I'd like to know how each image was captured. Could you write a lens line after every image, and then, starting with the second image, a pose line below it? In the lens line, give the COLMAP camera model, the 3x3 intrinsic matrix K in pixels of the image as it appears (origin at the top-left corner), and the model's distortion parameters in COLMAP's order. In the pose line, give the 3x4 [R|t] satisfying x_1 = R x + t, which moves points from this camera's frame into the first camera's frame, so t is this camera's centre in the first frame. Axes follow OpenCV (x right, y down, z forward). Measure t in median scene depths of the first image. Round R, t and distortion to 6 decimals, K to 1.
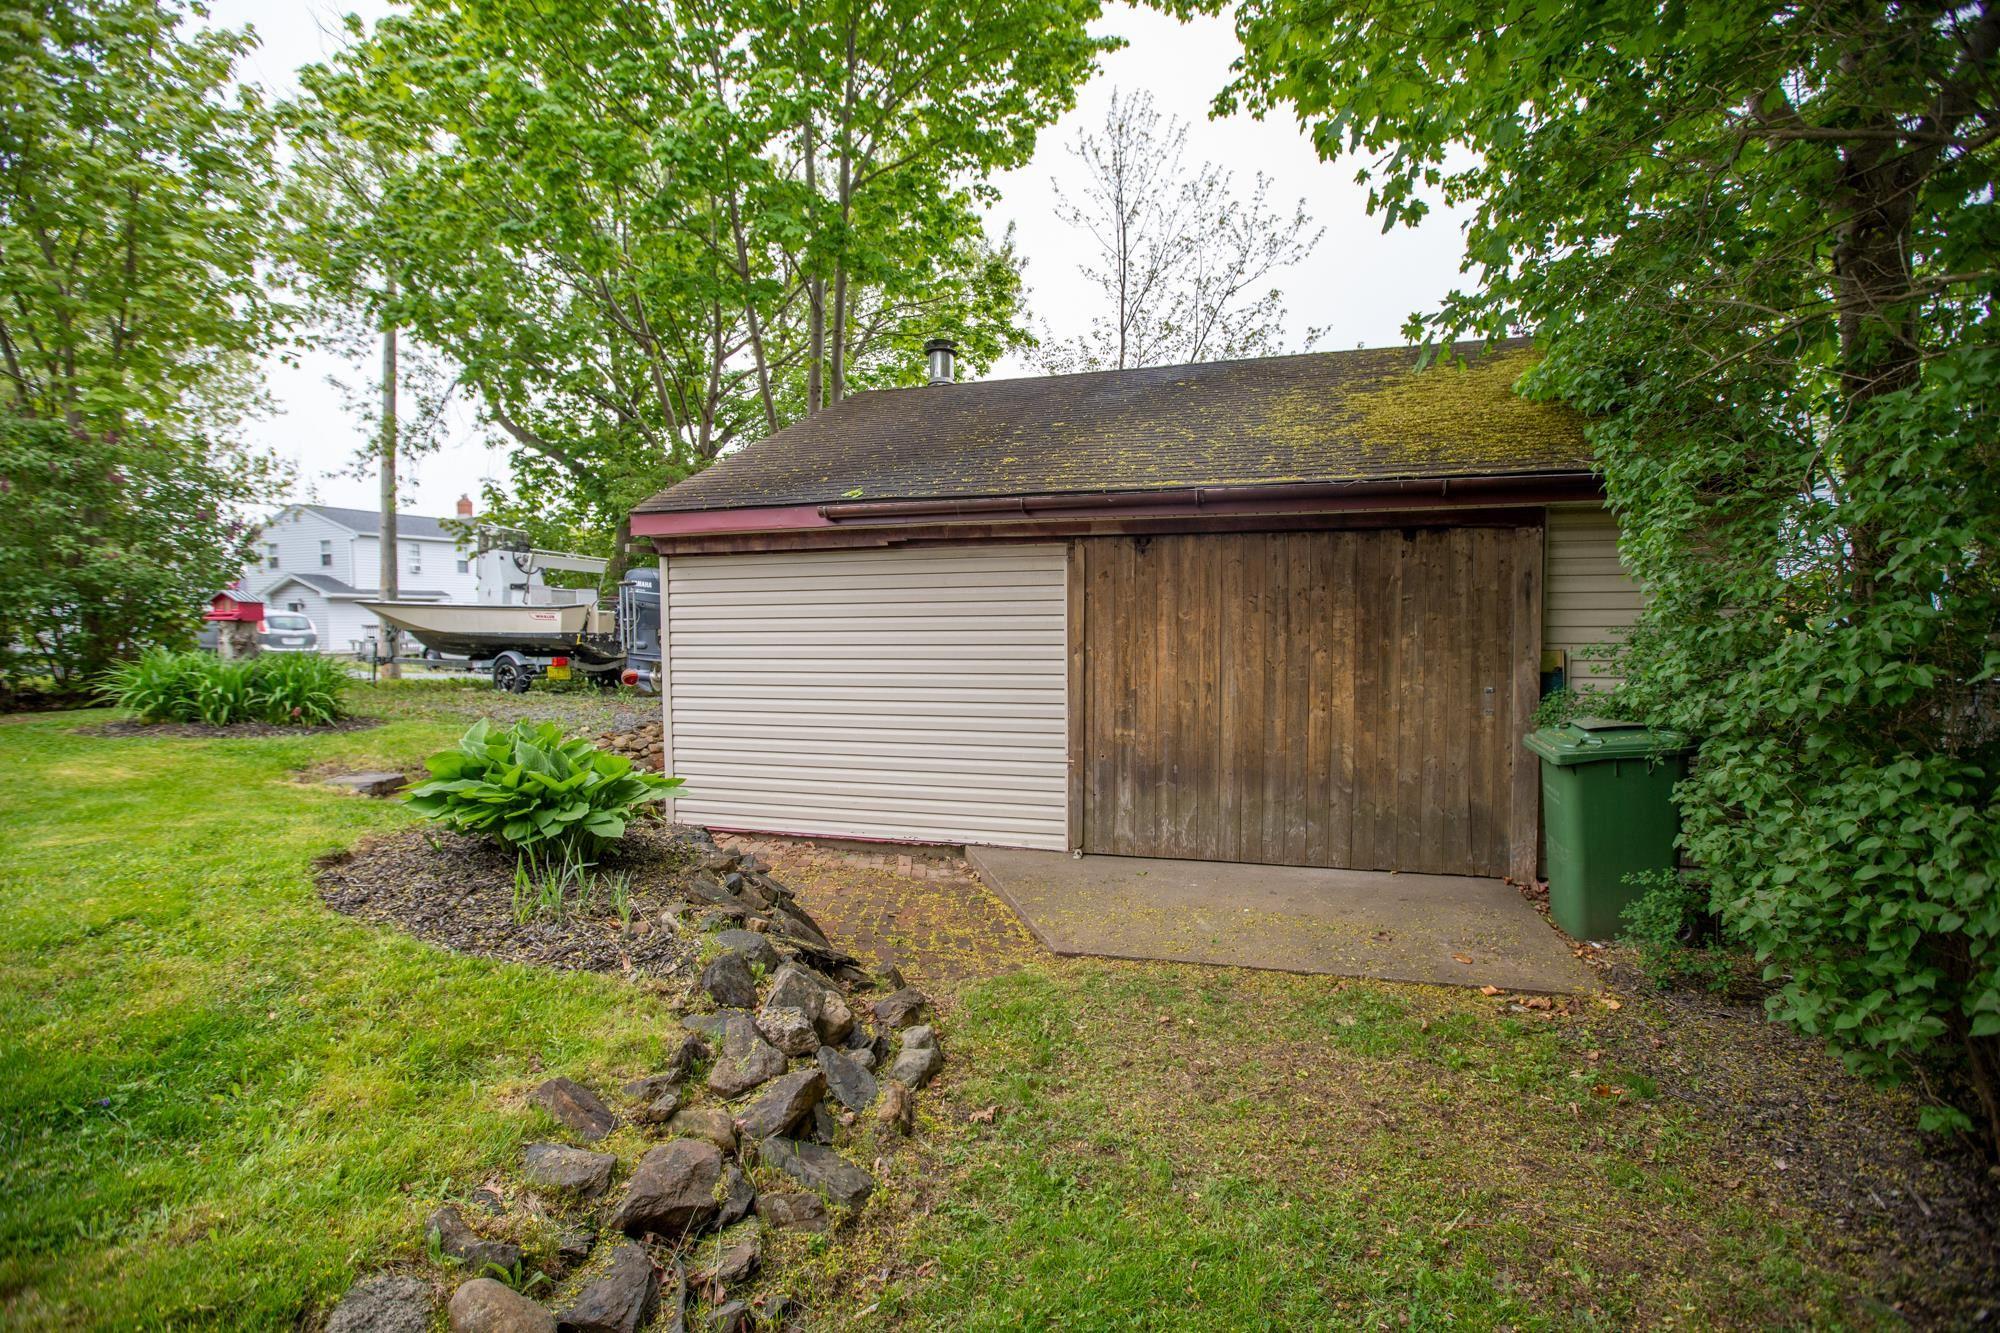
lens RADIAL K [[908.7, 0, 1000.0], [0, 908.7, 666.5], [0, 0, 1]] dist [-0.020530, 0.000055]
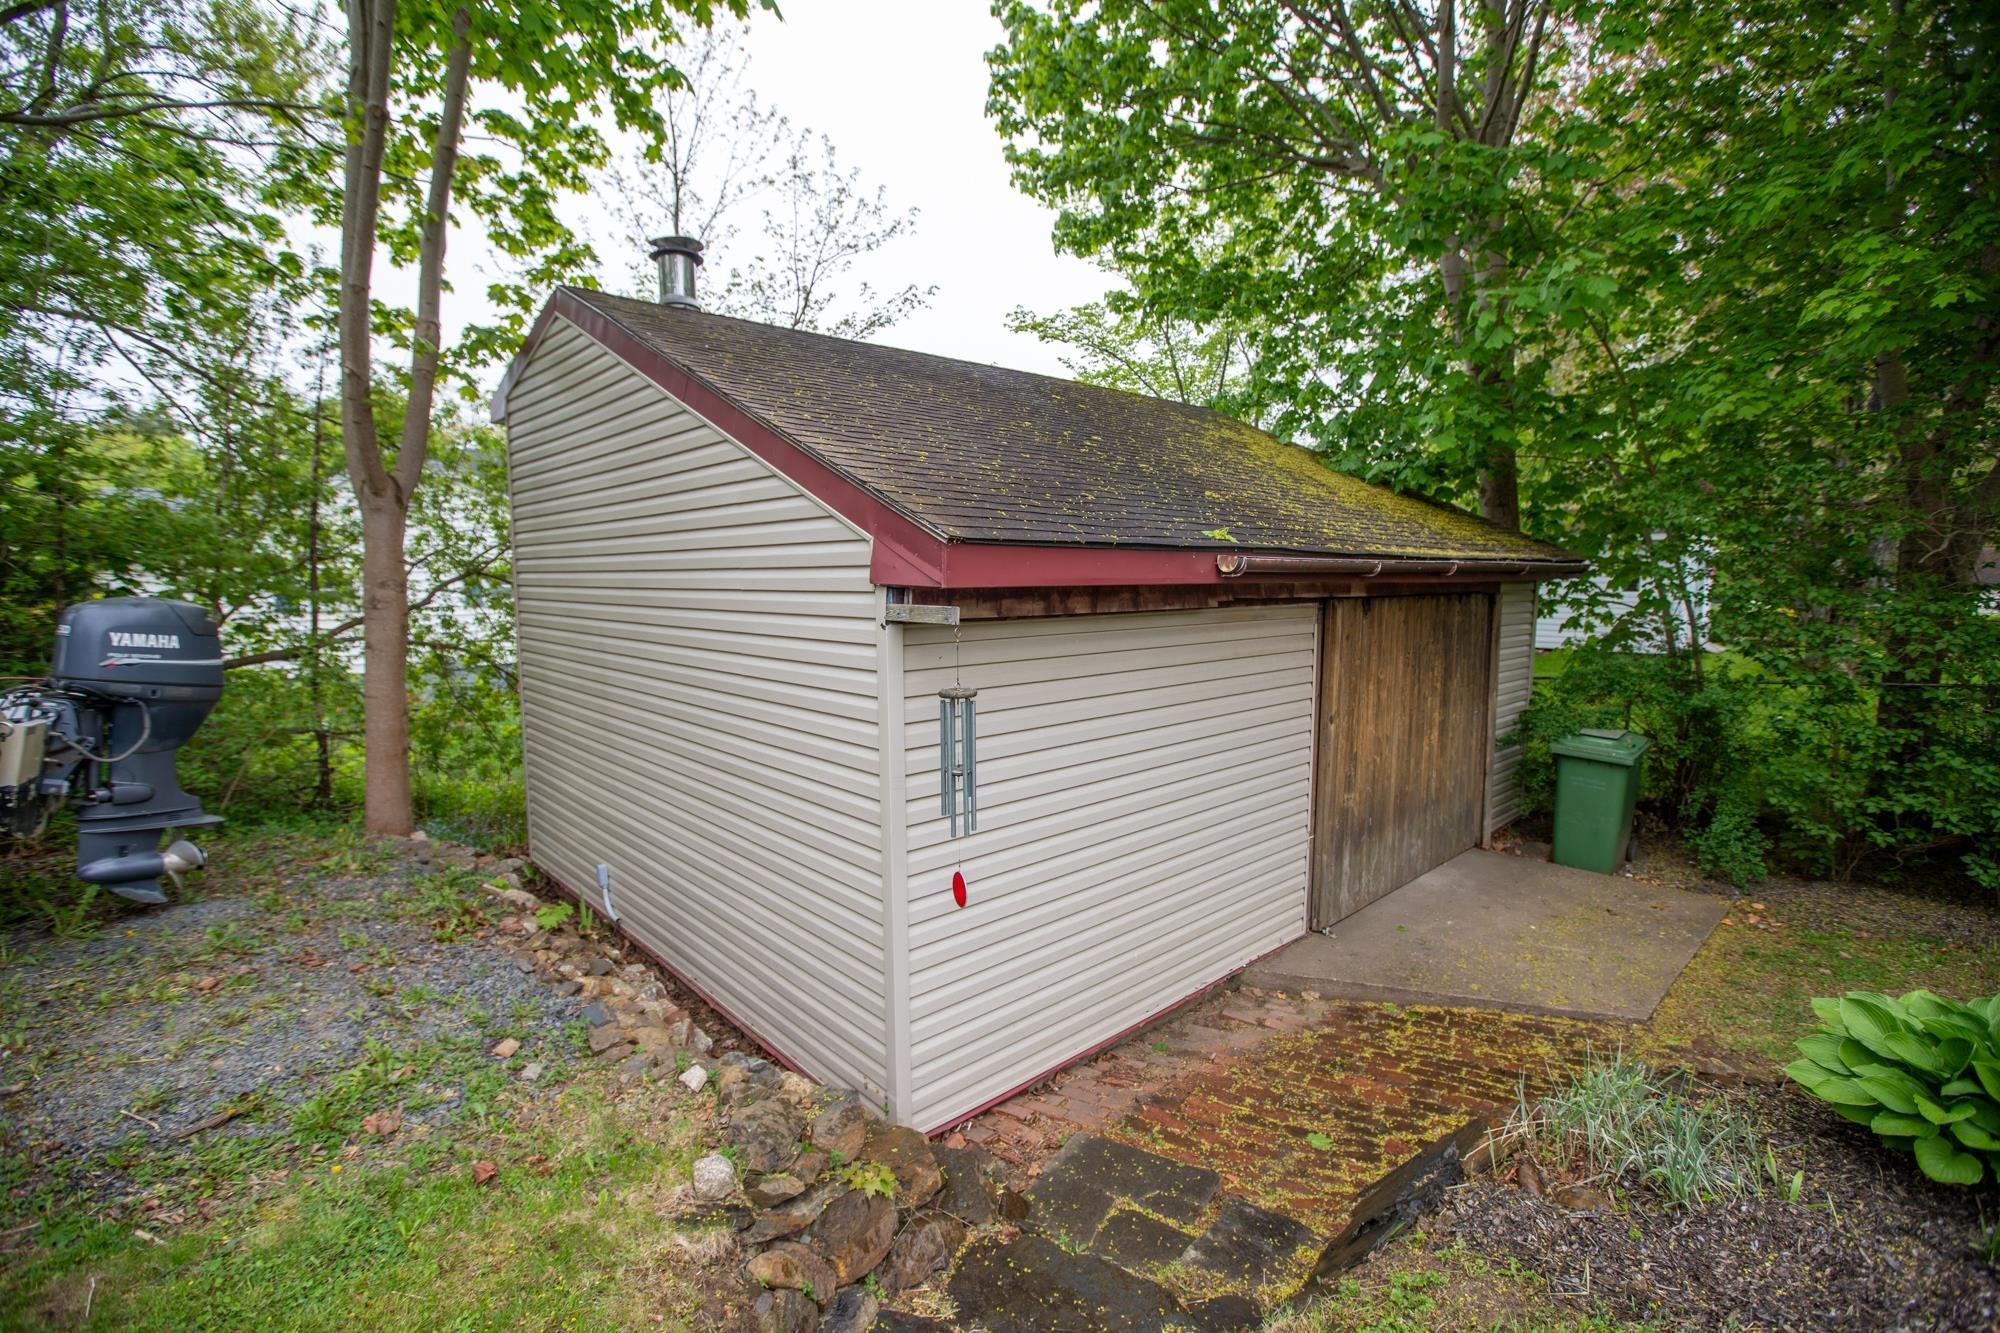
lens RADIAL K [[908.7, 0, 1000.0], [0, 908.7, 666.5], [0, 0, 1]] dist [-0.020530, 0.000055]
pose [[0.521400, -0.077530, 0.849783, -0.853149], [0.042873, 0.996986, 0.064655, -0.143313], [-0.852234, 0.002722, 0.523153, 0.778688]]
